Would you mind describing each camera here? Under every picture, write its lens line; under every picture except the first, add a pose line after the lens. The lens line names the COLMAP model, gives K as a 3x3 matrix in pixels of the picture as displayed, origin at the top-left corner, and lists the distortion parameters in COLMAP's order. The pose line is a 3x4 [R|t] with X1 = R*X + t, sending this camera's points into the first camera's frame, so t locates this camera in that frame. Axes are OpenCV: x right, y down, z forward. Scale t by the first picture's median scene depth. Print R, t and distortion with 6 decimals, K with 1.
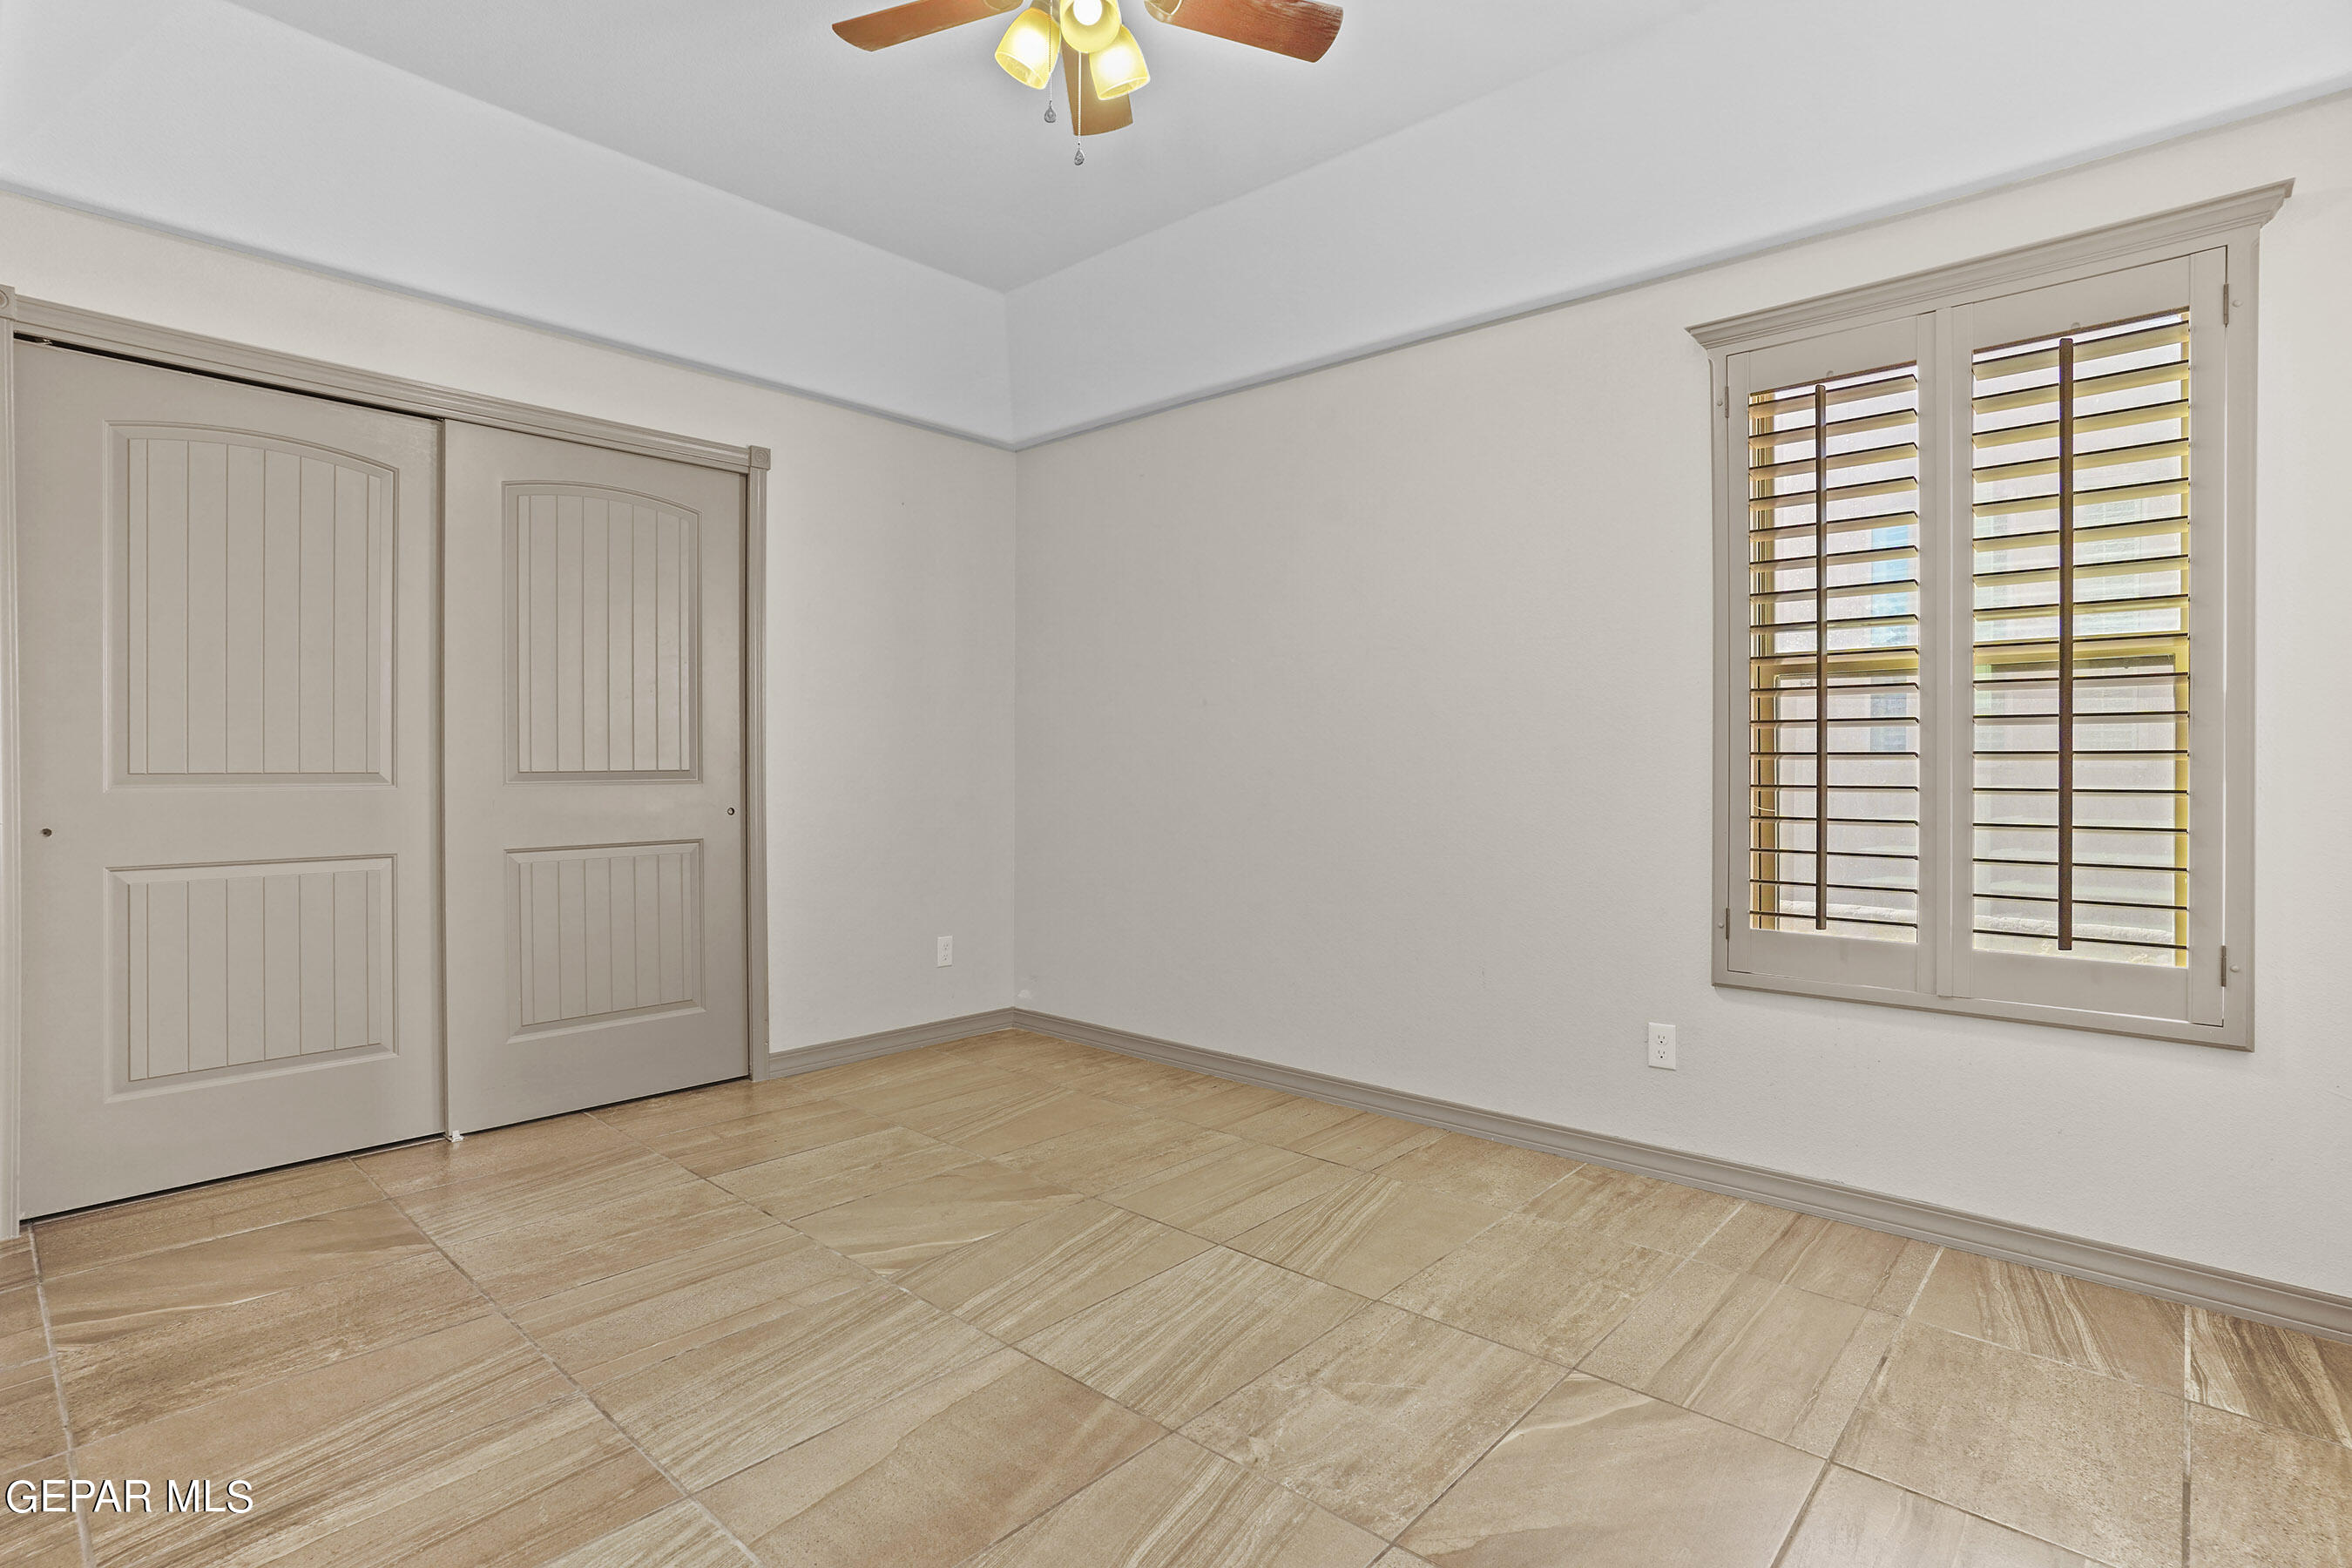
lens RADIAL K [[1149.5, 0, 1164.1], [0, 1149.5, 781.5], [0, 0, 1]] dist [-0.056429, 0.032702]
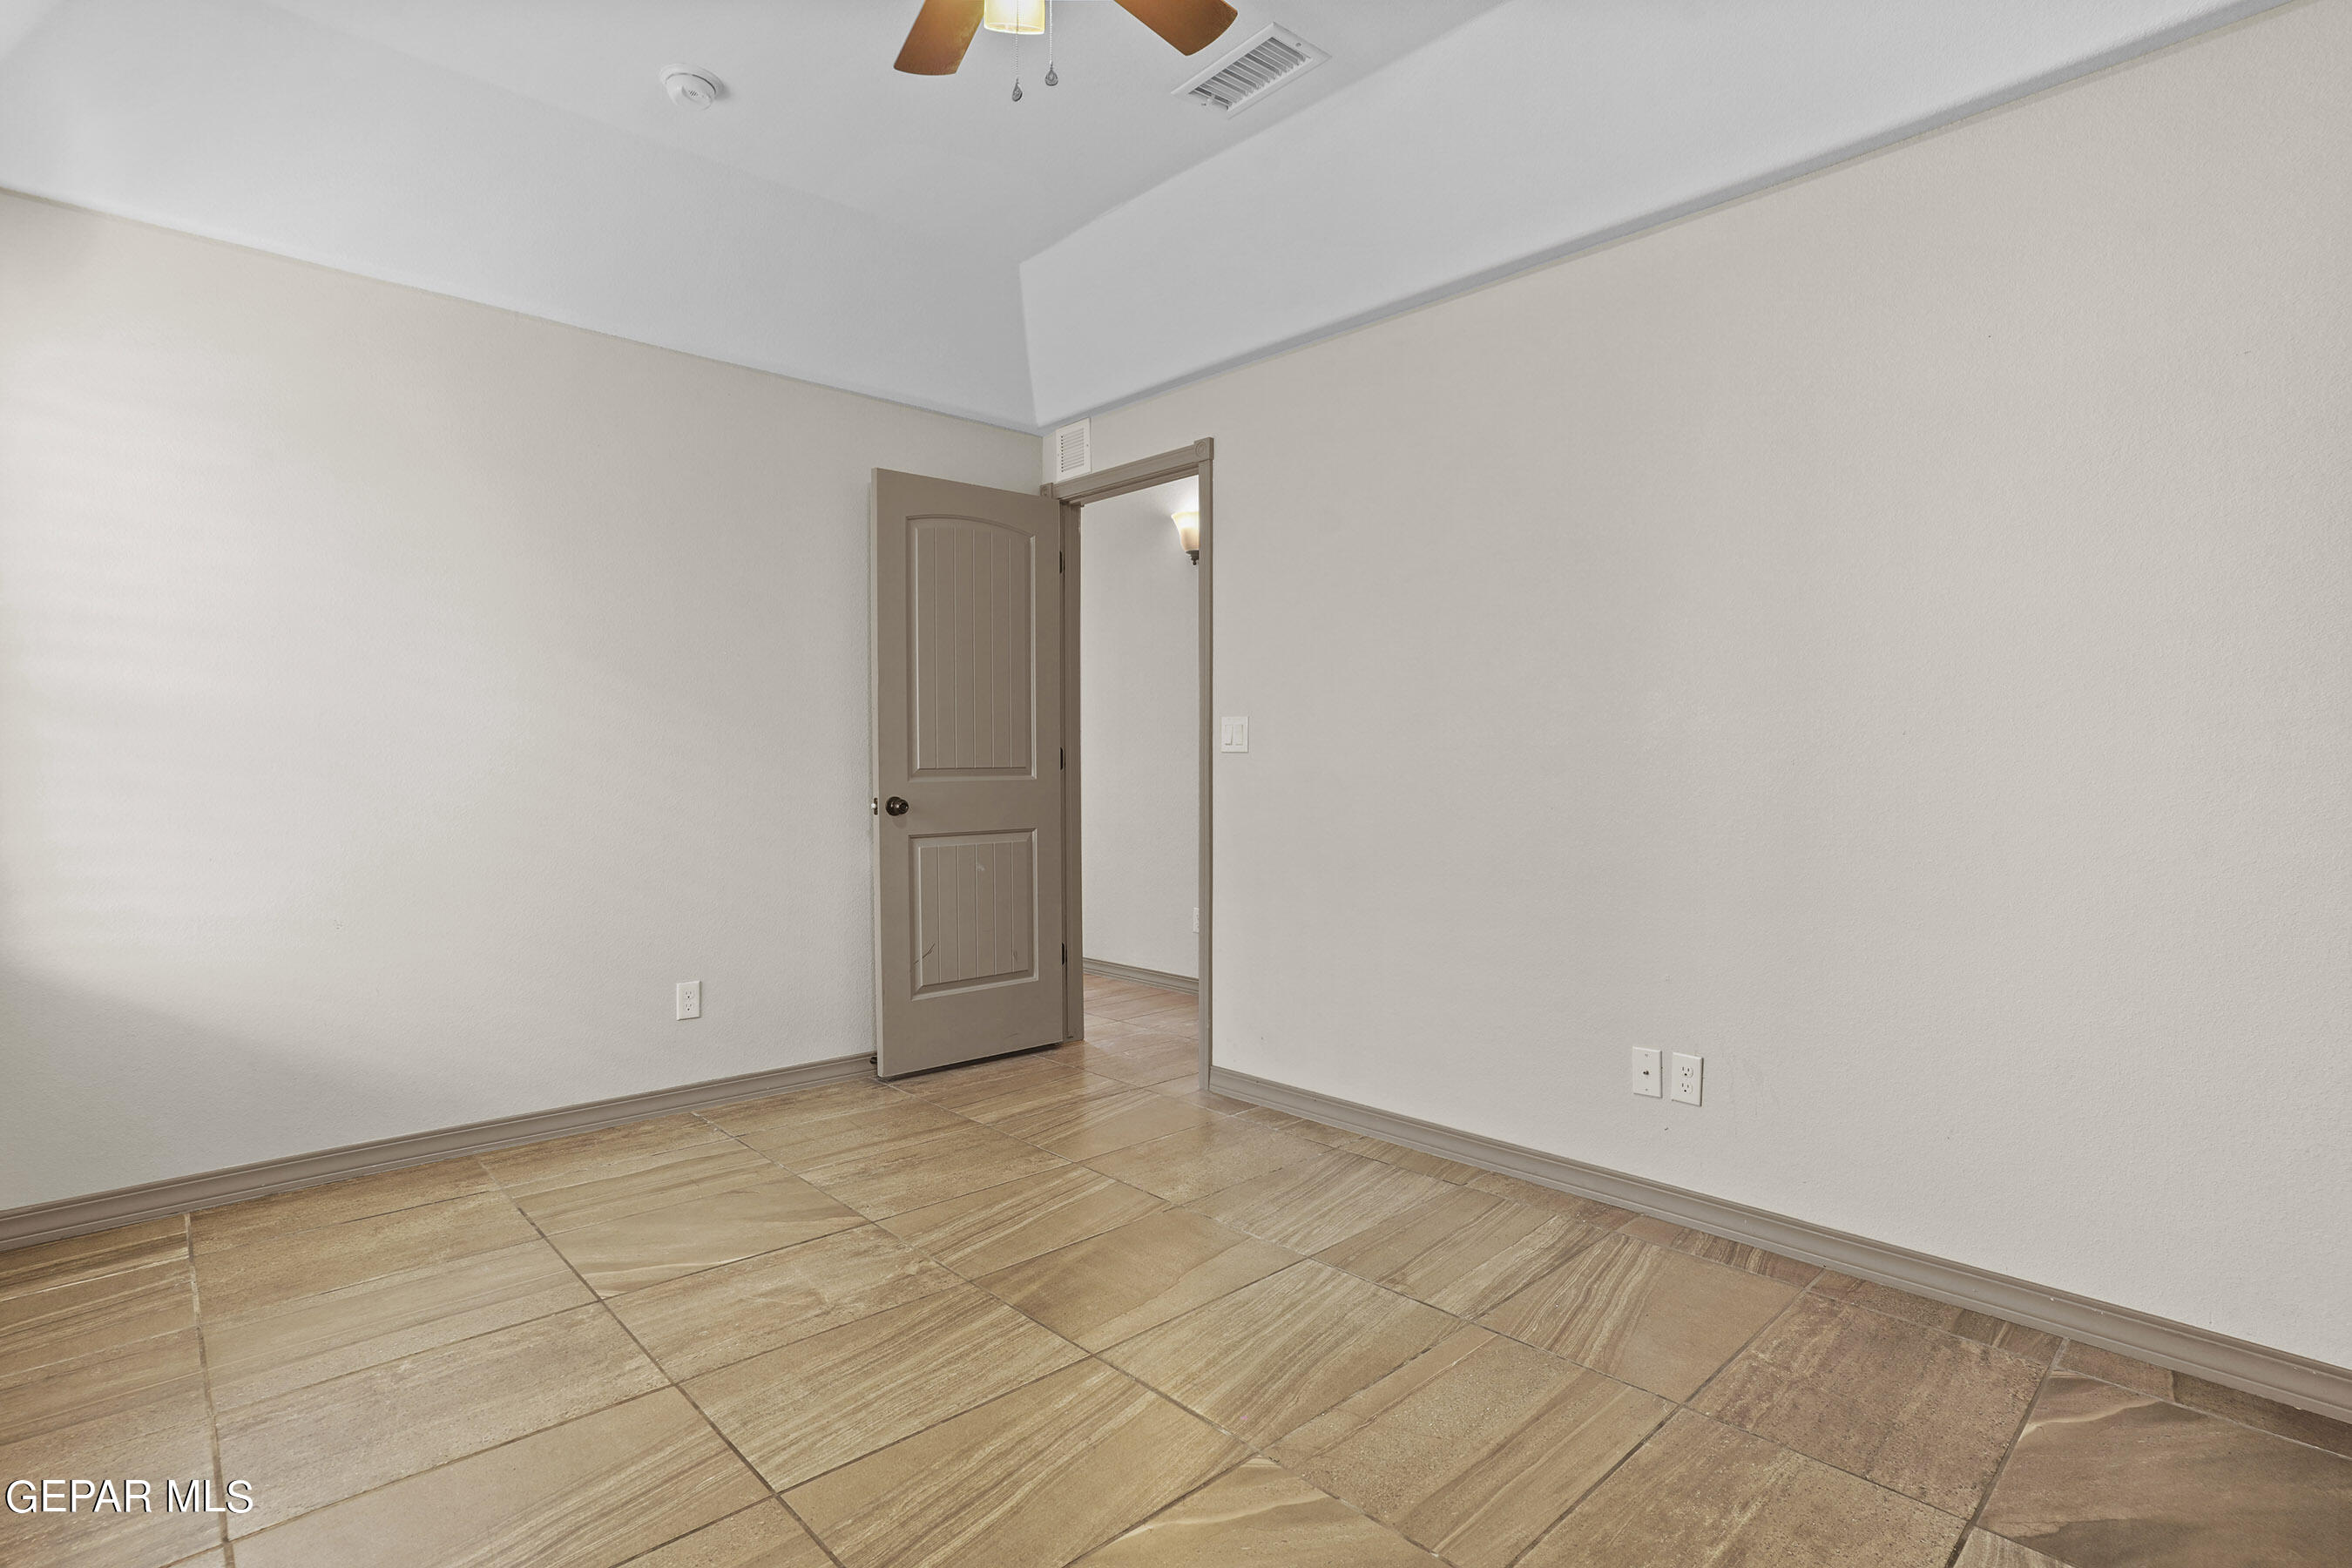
lens RADIAL K [[1149.5, 0, 1164.1], [0, 1149.5, 781.5], [0, 0, 1]] dist [-0.056429, 0.032702]
pose [[-0.996760, -0.002208, 0.080399, -0.292589], [0.000664, 0.999363, 0.035687, -0.039660], [-0.080427, 0.035625, -0.996124, 2.078674]]
